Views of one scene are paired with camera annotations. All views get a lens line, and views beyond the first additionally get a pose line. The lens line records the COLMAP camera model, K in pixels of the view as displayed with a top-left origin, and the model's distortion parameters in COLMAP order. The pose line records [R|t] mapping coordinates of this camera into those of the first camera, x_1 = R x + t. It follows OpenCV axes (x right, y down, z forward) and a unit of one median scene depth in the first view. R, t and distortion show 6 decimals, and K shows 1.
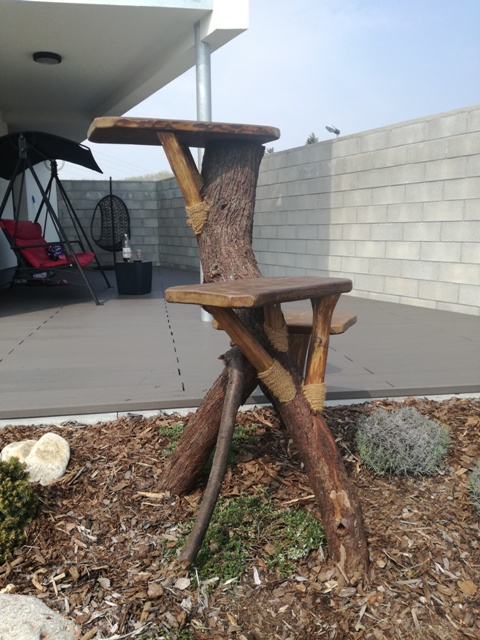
lens RADIAL K [[529.0, 0, 236.6], [0, 529.0, 306.4], [0, 0, 1]] dist [0.078740, -0.139111]
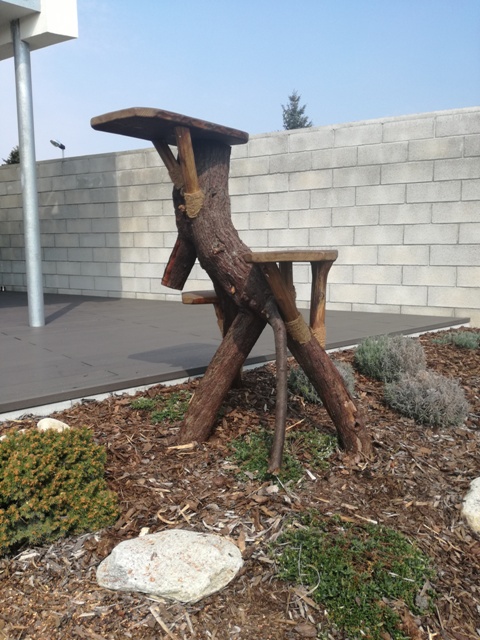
lens RADIAL K [[529.0, 0, 236.6], [0, 529.0, 306.4], [0, 0, 1]] dist [0.078740, -0.139111]
pose [[0.853612, -0.054225, 0.518079, -0.275001], [0.072974, 0.997208, -0.015861, 0.037256], [-0.515772, 0.051345, 0.855186, -0.013263]]
